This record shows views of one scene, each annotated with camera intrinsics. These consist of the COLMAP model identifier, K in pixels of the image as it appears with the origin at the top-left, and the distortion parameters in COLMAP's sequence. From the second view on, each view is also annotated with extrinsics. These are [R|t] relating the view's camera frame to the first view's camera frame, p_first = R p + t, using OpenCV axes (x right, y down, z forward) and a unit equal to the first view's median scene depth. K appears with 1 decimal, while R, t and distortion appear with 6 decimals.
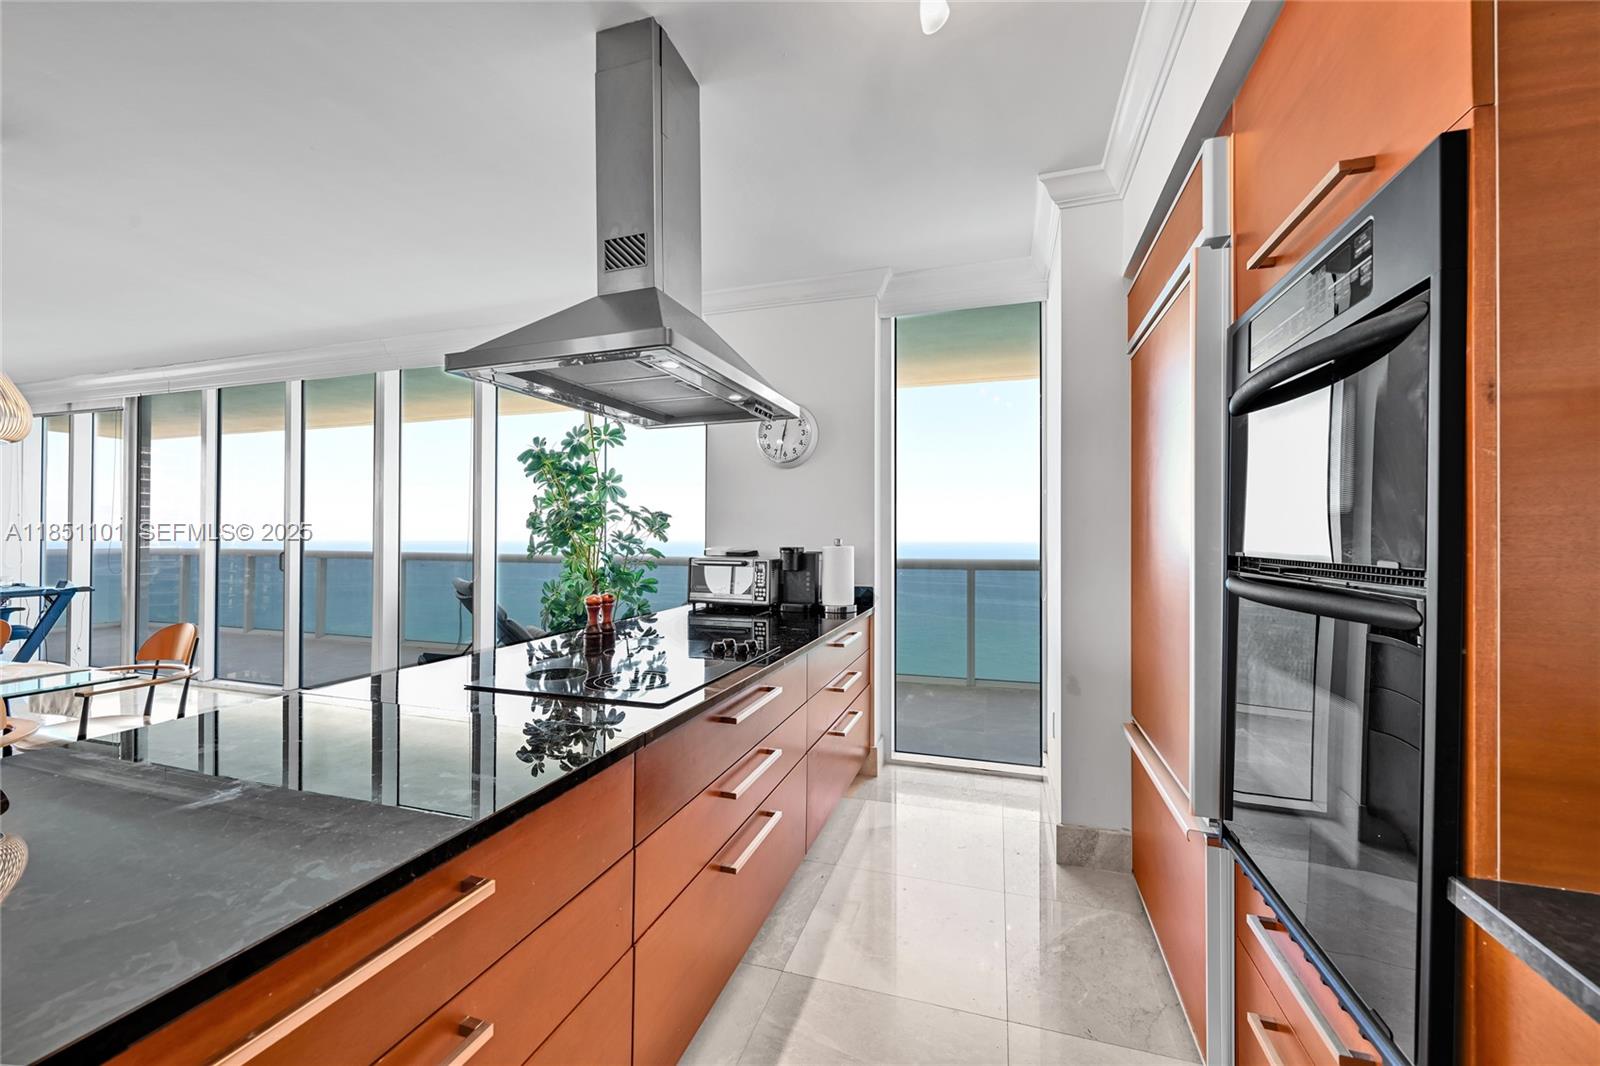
lens RADIAL K [[635.6, 0, 796.5], [0, 635.6, 532.0], [0, 0, 1]] dist [-0.000879, -0.000257]
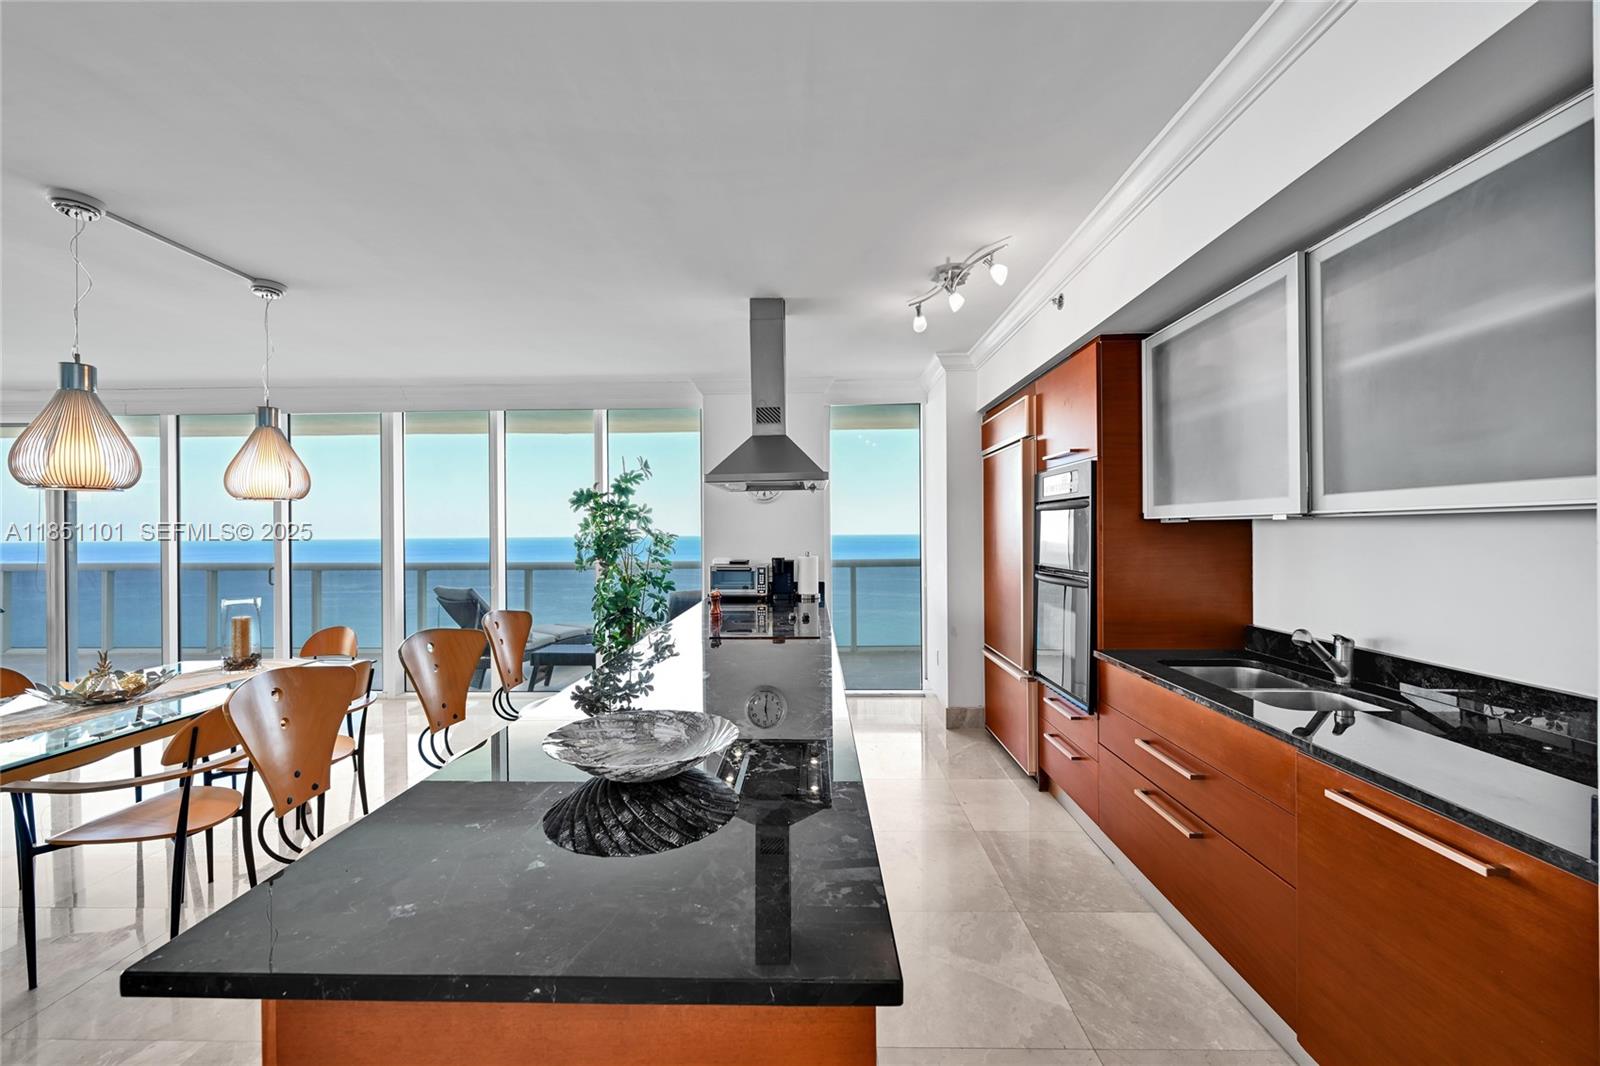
lens RADIAL K [[635.6, 0, 796.5], [0, 635.6, 532.0], [0, 0, 1]] dist [-0.000879, -0.000257]
pose [[0.959199, -0.009209, 0.282581, -0.406403], [0.007028, 0.999937, 0.008731, -0.052350], [-0.282643, -0.006389, 0.959204, -0.497317]]
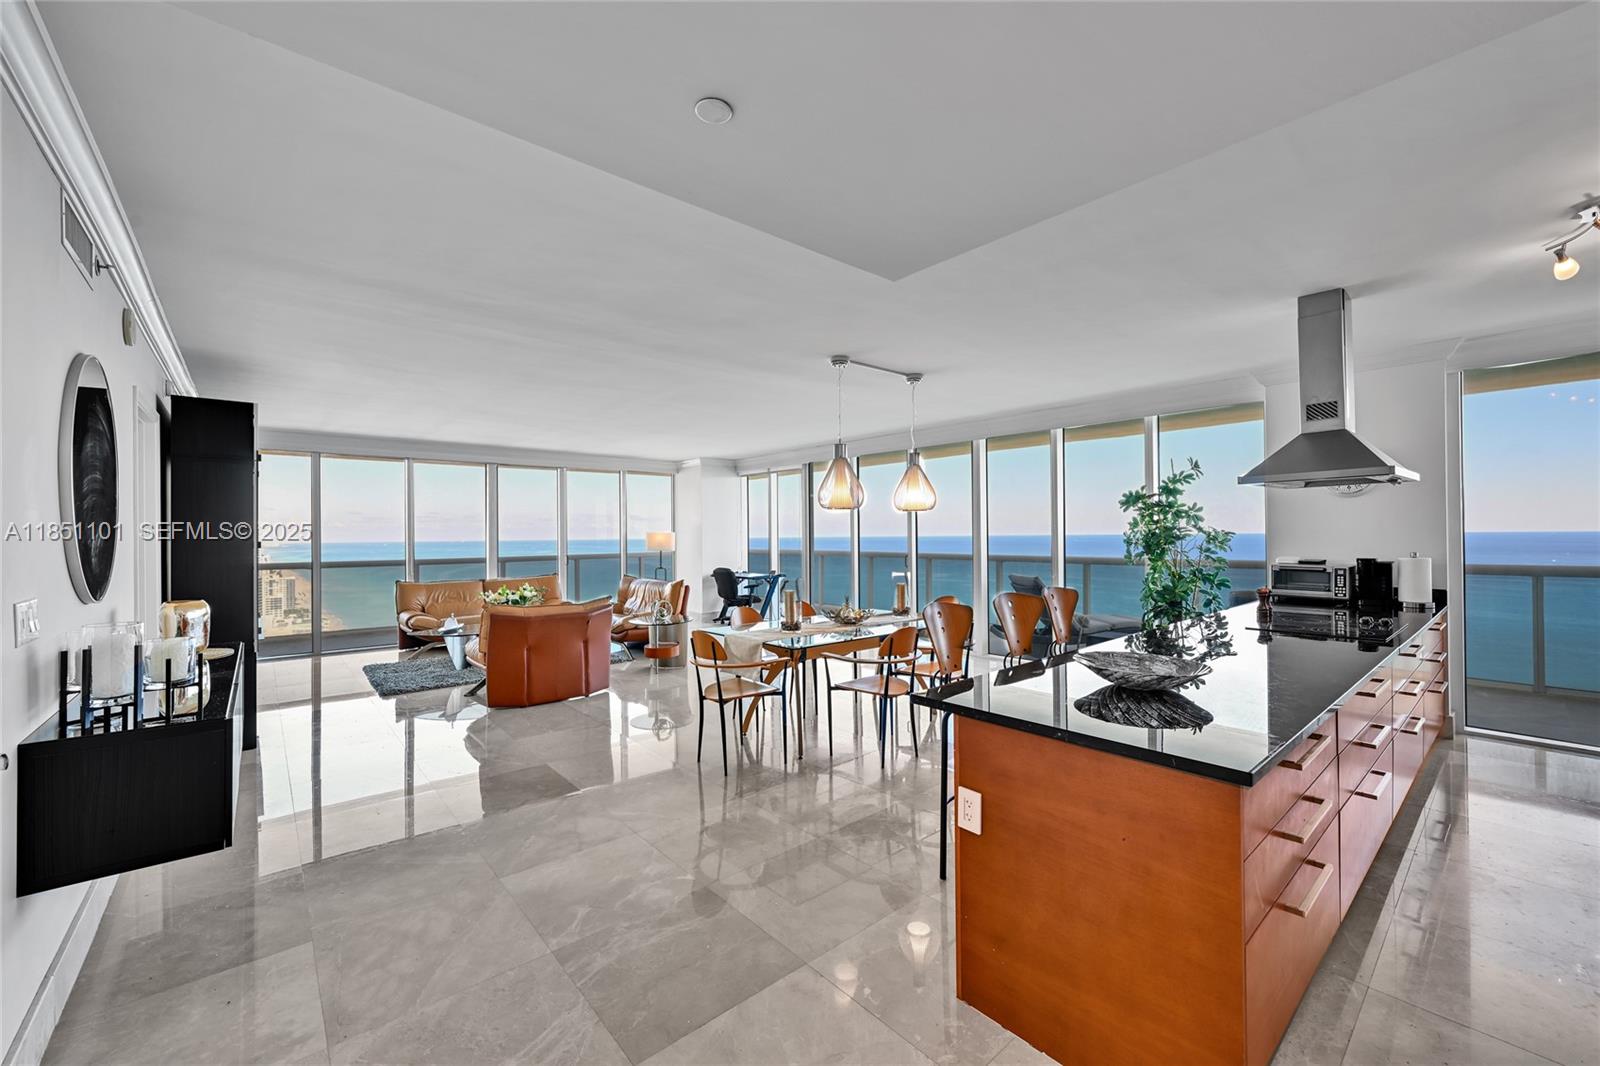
lens RADIAL K [[632.3, 0, 798.1], [0, 632.3, 530.9], [0, 0, 1]] dist [0.000701, 0.000317]
pose [[0.852153, -0.013018, -0.523130, -0.340968], [0.015217, 0.999884, -0.000093, -0.054275], [0.523071, -0.007881, 0.852253, -0.805948]]
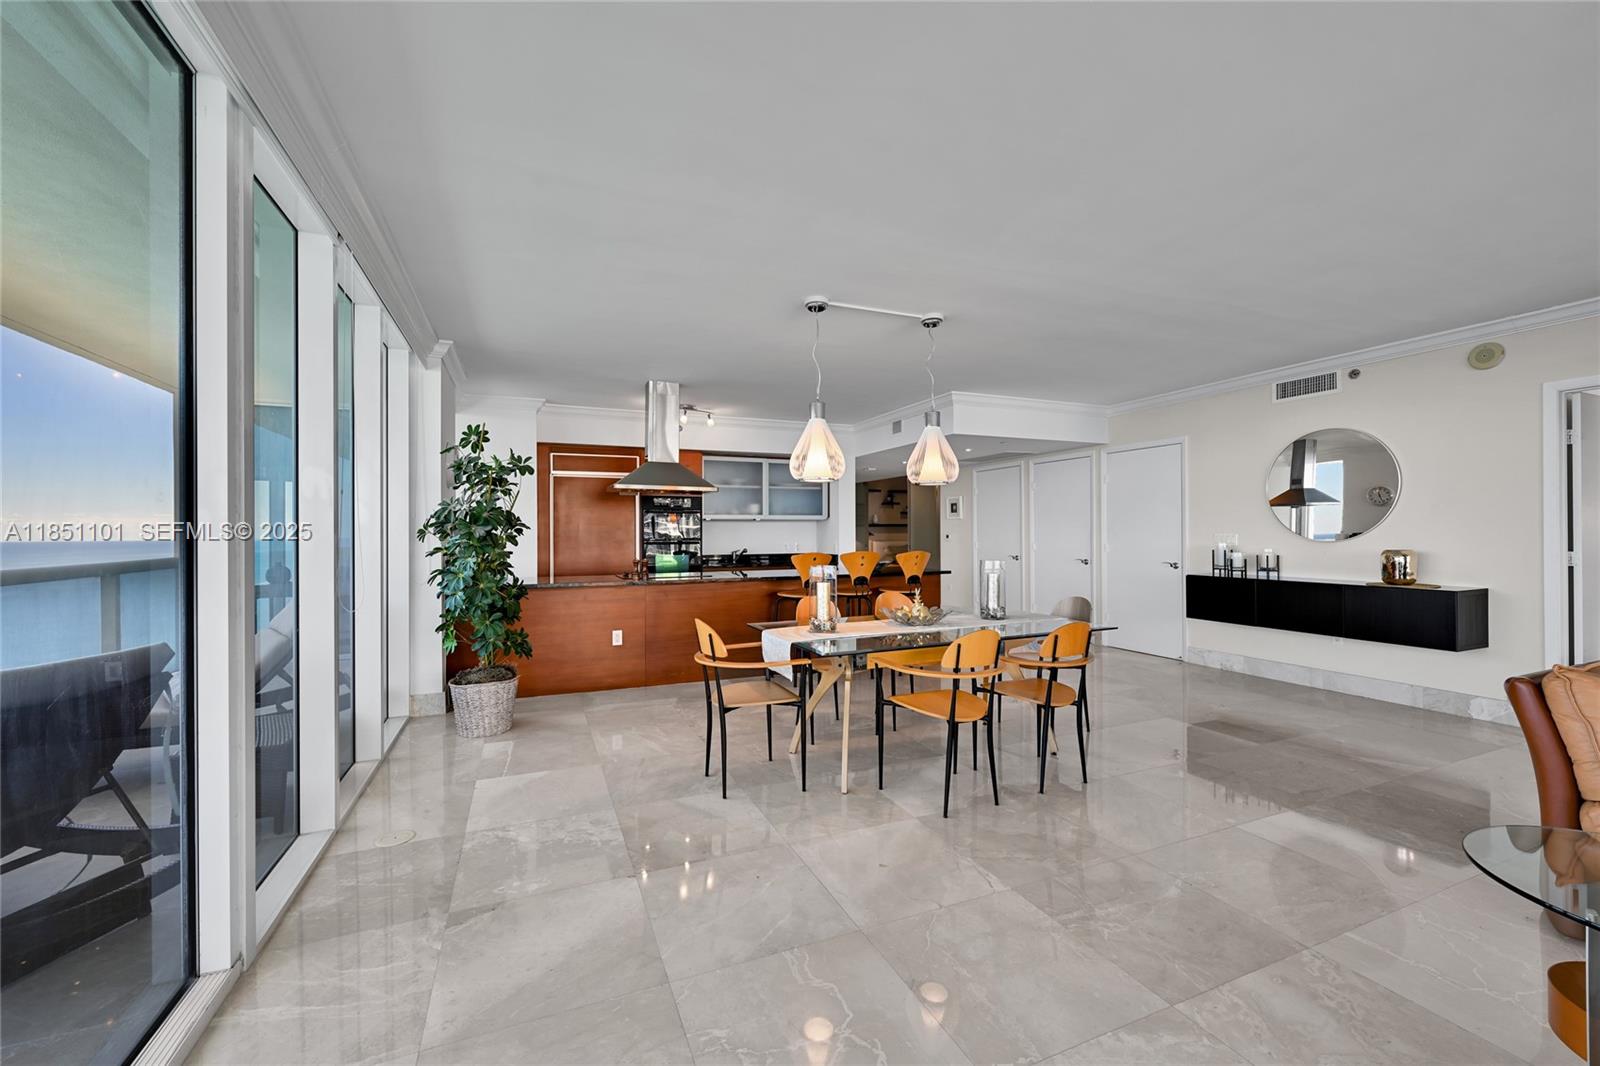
lens RADIAL K [[632.3, 0, 798.1], [0, 632.3, 530.9], [0, 0, 1]] dist [0.000701, 0.000317]
pose [[-0.656738, 0.007983, 0.754077, -1.787830], [0.002115, 0.999960, -0.008744, 0.008637], [-0.754116, -0.004148, -0.656728, 1.502820]]
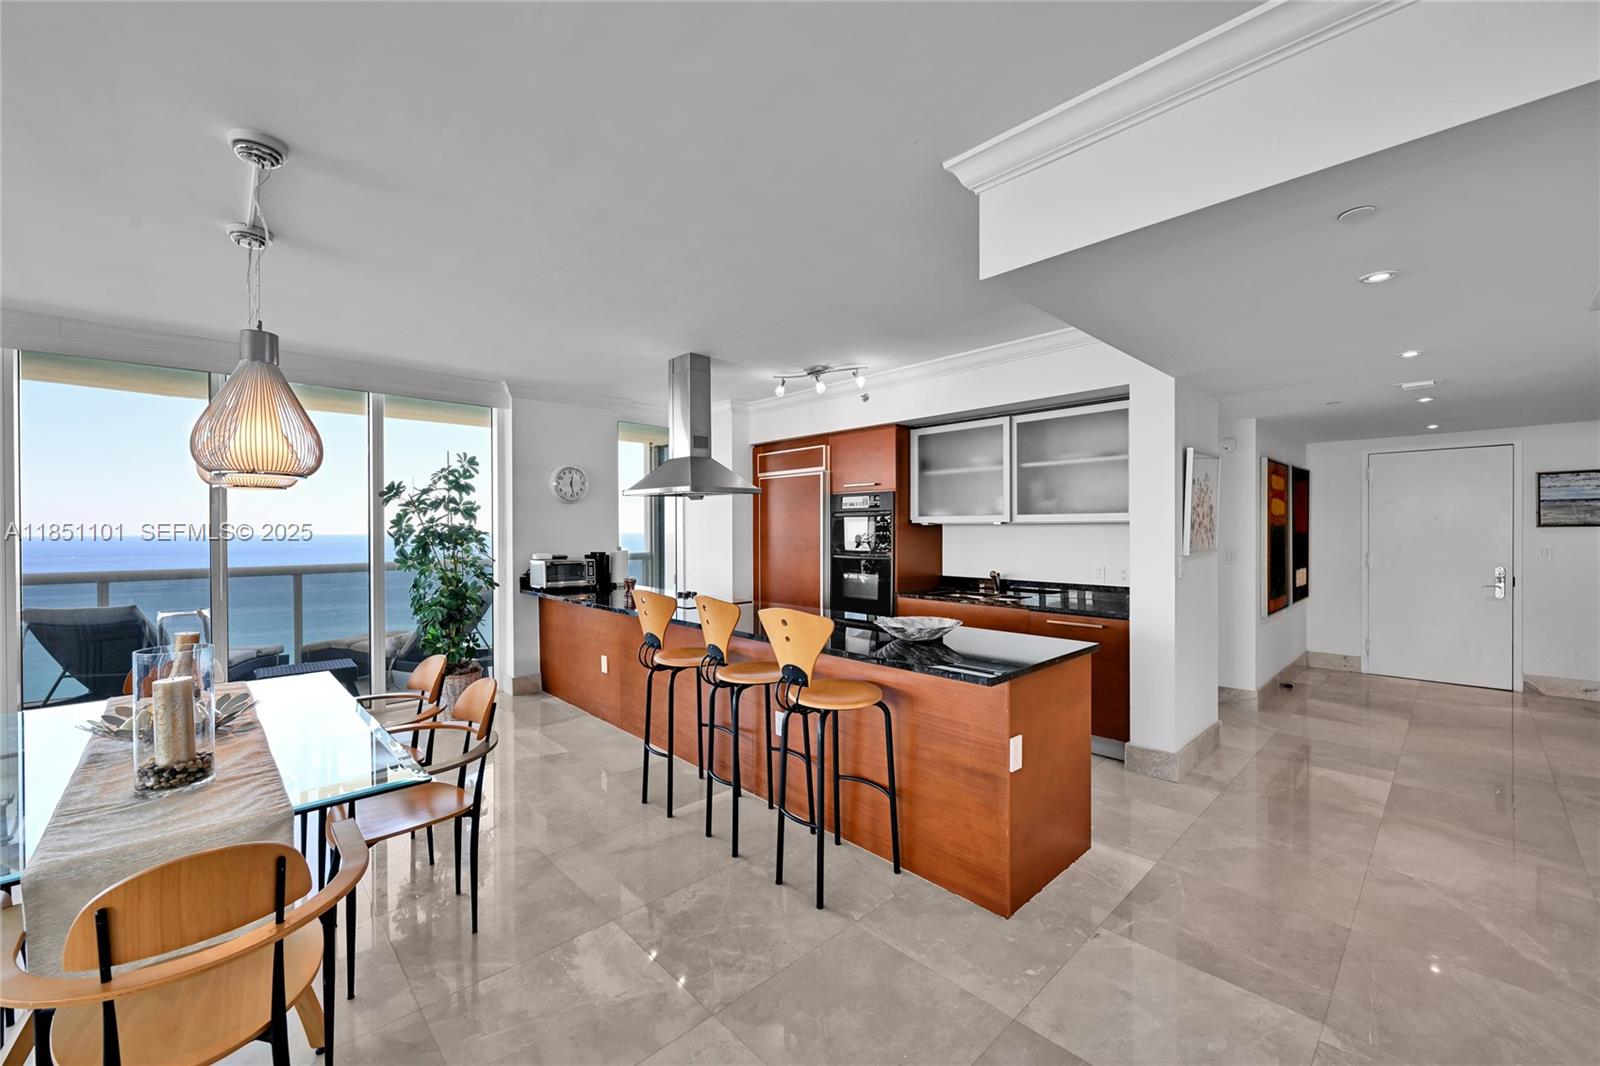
lens RADIAL K [[635.6, 0, 796.5], [0, 635.6, 532.0], [0, 0, 1]] dist [-0.000879, -0.000257]
pose [[0.479124, -0.007465, 0.877716, -1.314159], [-0.001801, 0.999953, 0.009488, -0.050491], [-0.877746, -0.006126, 0.479088, -0.335300]]
